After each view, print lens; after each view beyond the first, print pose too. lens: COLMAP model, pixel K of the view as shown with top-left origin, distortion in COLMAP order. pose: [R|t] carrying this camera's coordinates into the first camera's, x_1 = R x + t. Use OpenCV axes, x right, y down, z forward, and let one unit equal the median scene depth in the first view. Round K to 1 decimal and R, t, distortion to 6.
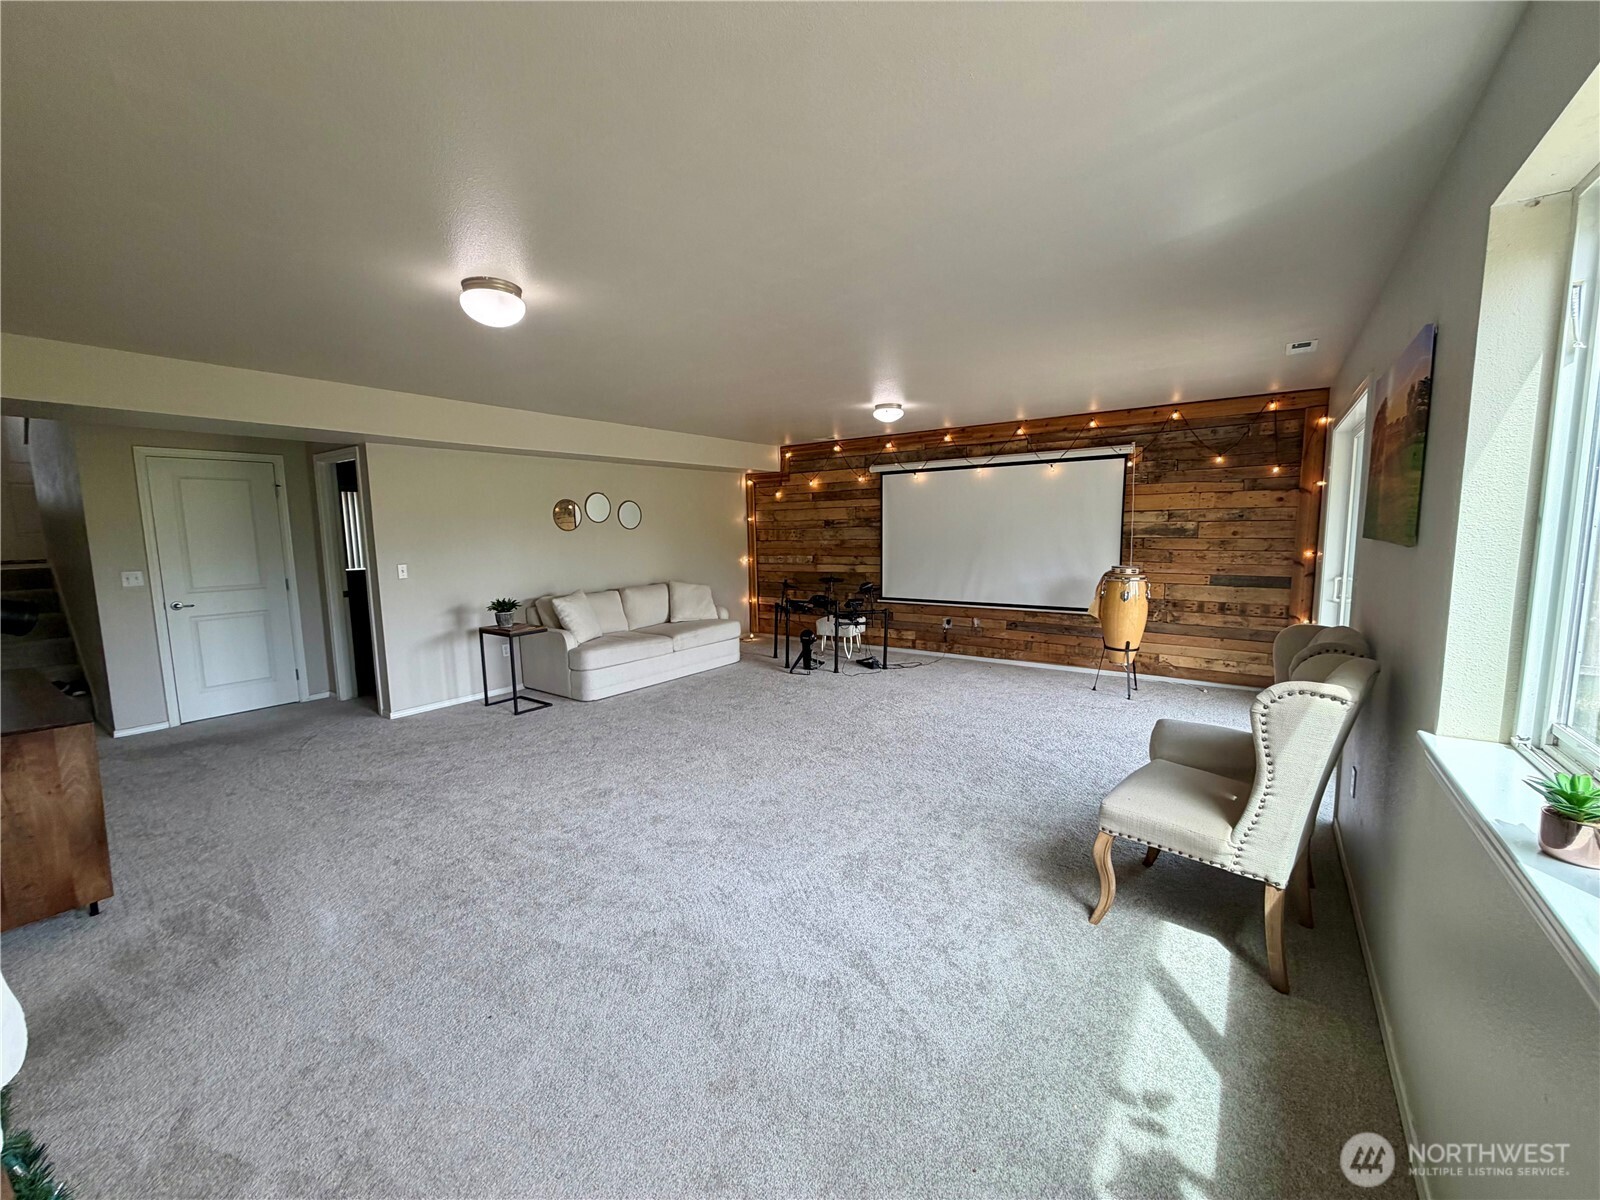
lens RADIAL K [[636.6, 0, 798.7], [0, 636.6, 601.4], [0, 0, 1]] dist [0.000057, -0.000249]
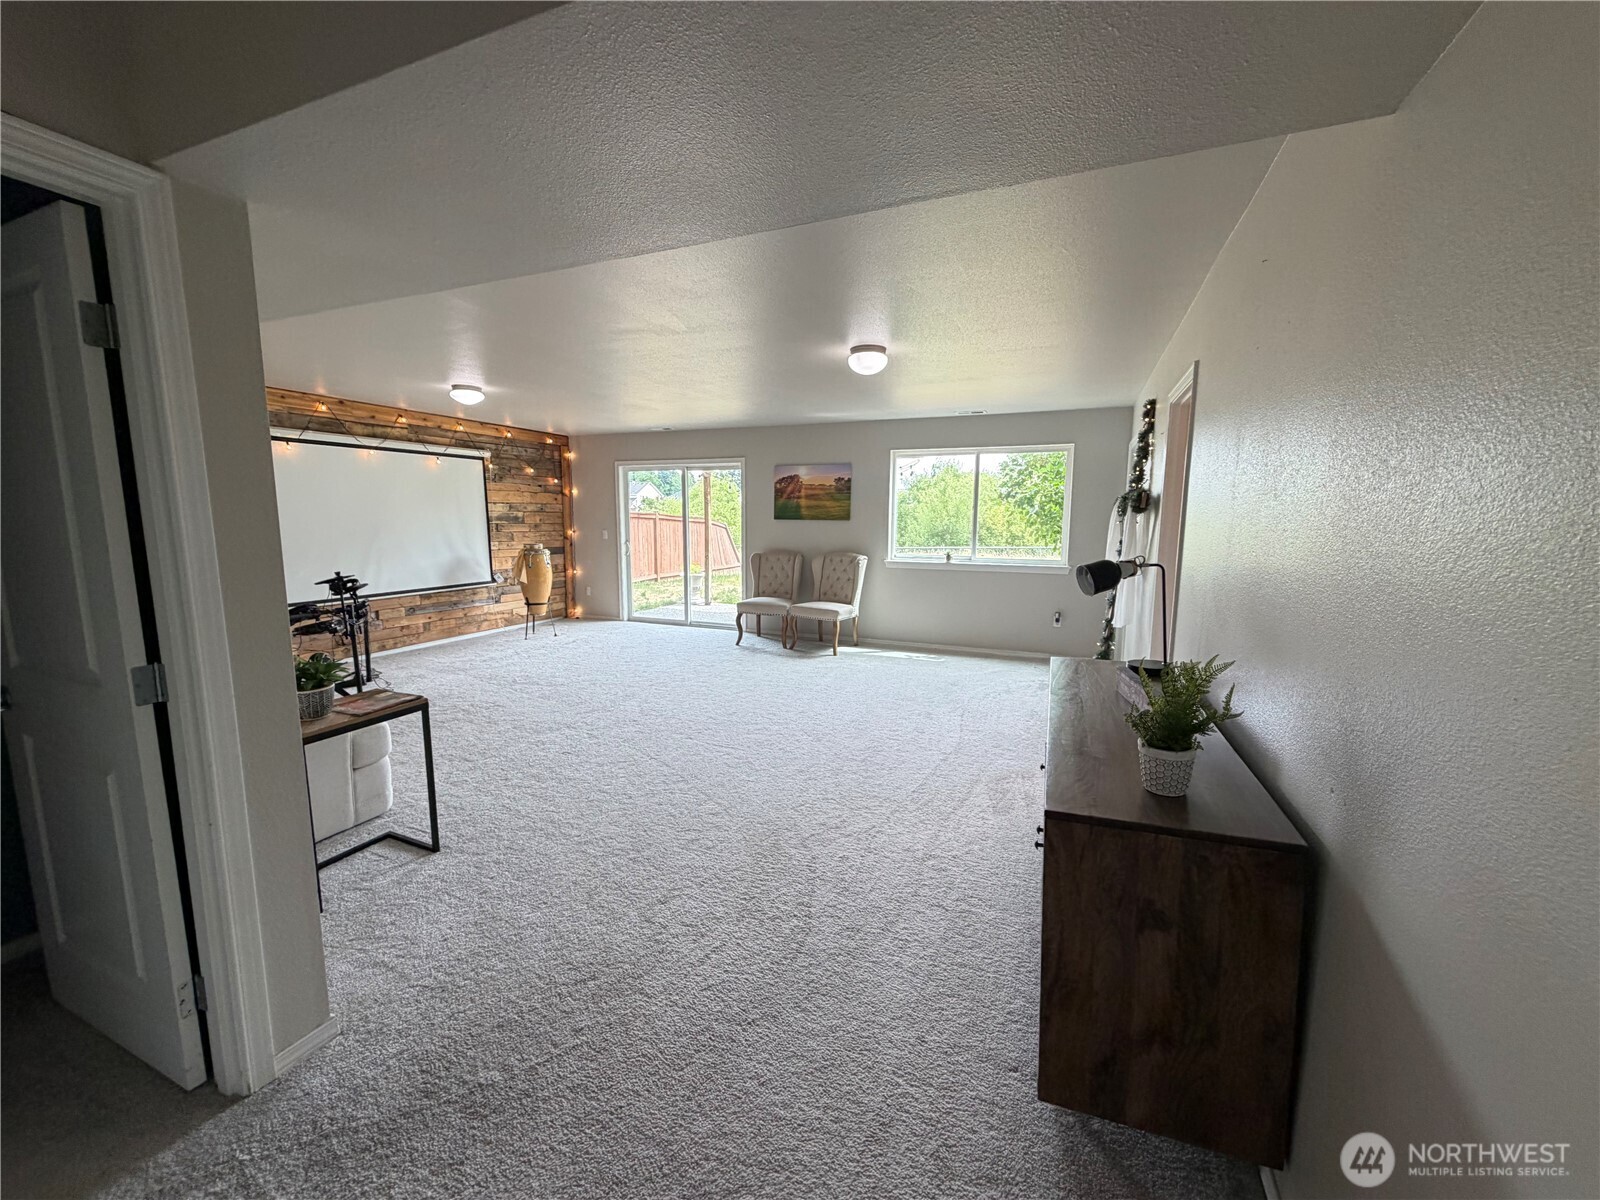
lens RADIAL K [[636.6, 0, 799.5], [0, 636.6, 600.5], [0, 0, 1]] dist [0.000057, -0.000249]
pose [[-0.223424, -0.116270, 0.967762, -0.954233], [0.110664, 0.983414, 0.143700, -0.068321], [-0.968419, 0.139203, -0.206851, 0.745757]]
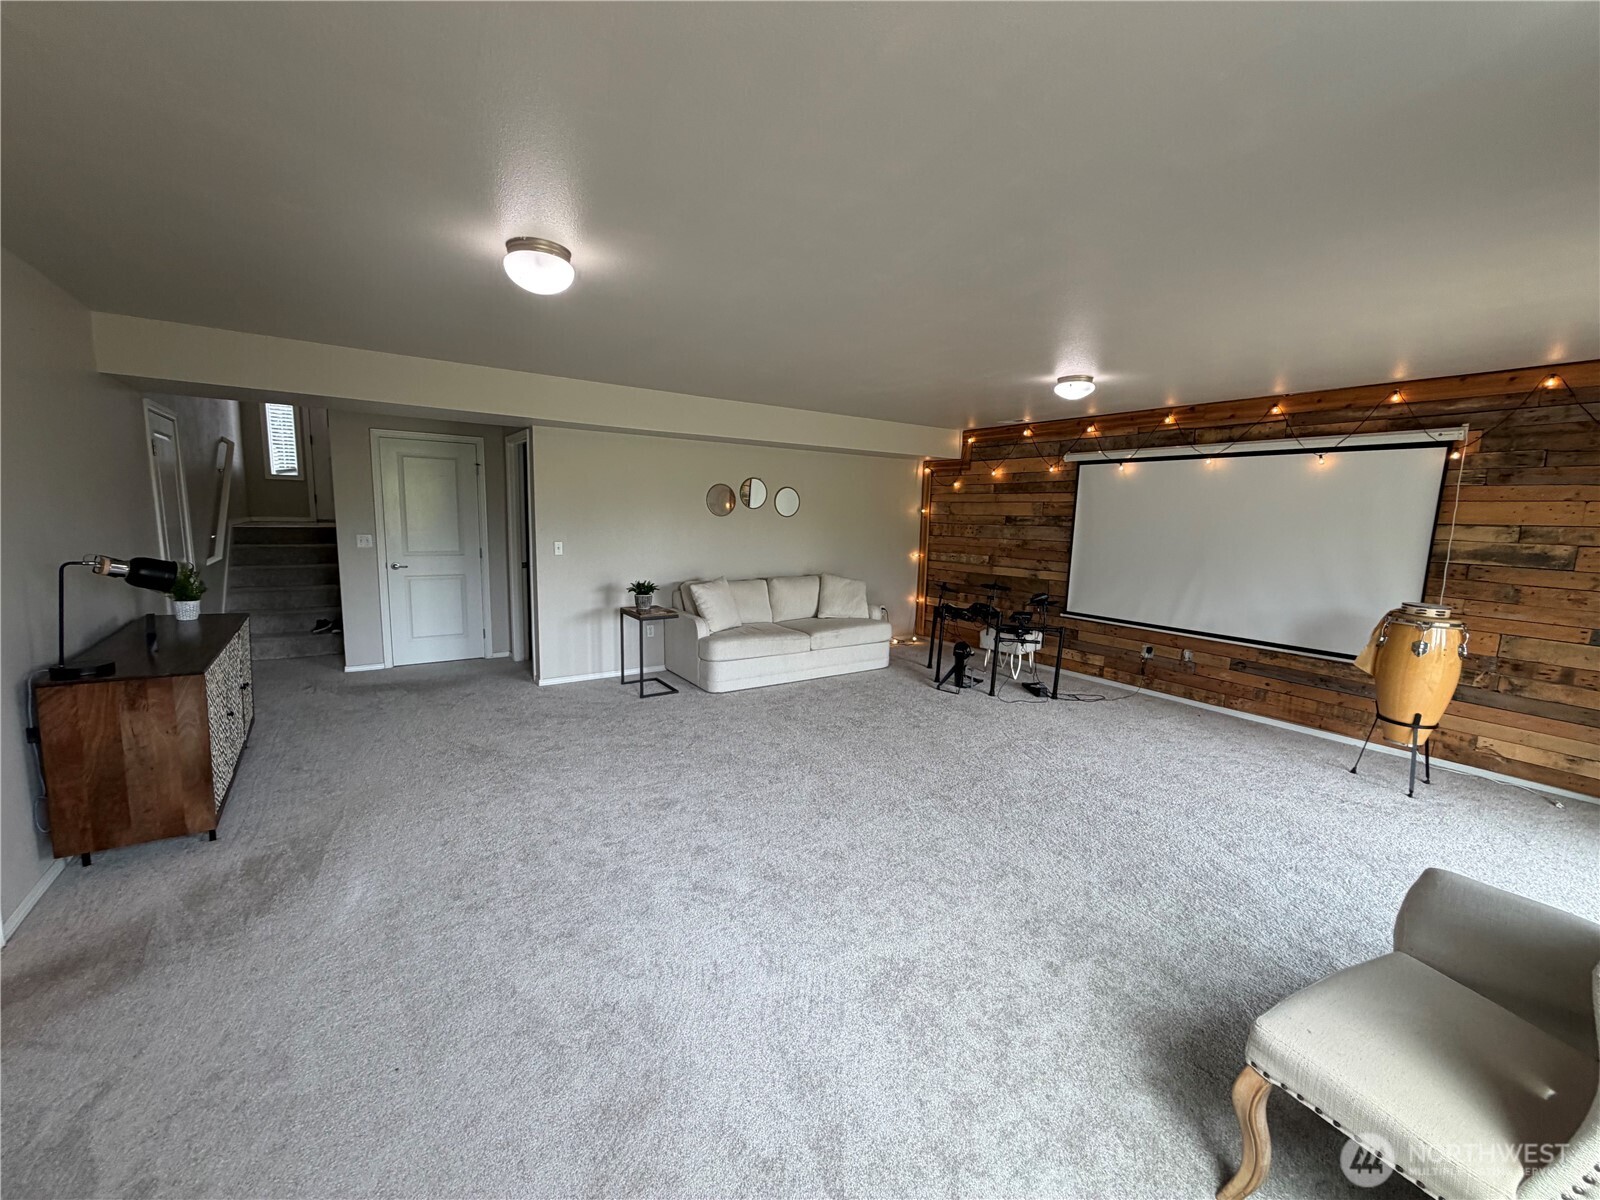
lens RADIAL K [[636.6, 0, 797.6], [0, 636.6, 601.9], [0, 0, 1]] dist [0.000057, -0.000249]
pose [[0.940450, 0.089039, -0.328063, 0.098868], [-0.081821, 0.996005, 0.035771, -0.027093], [0.329937, -0.006798, 0.943978, 0.125565]]
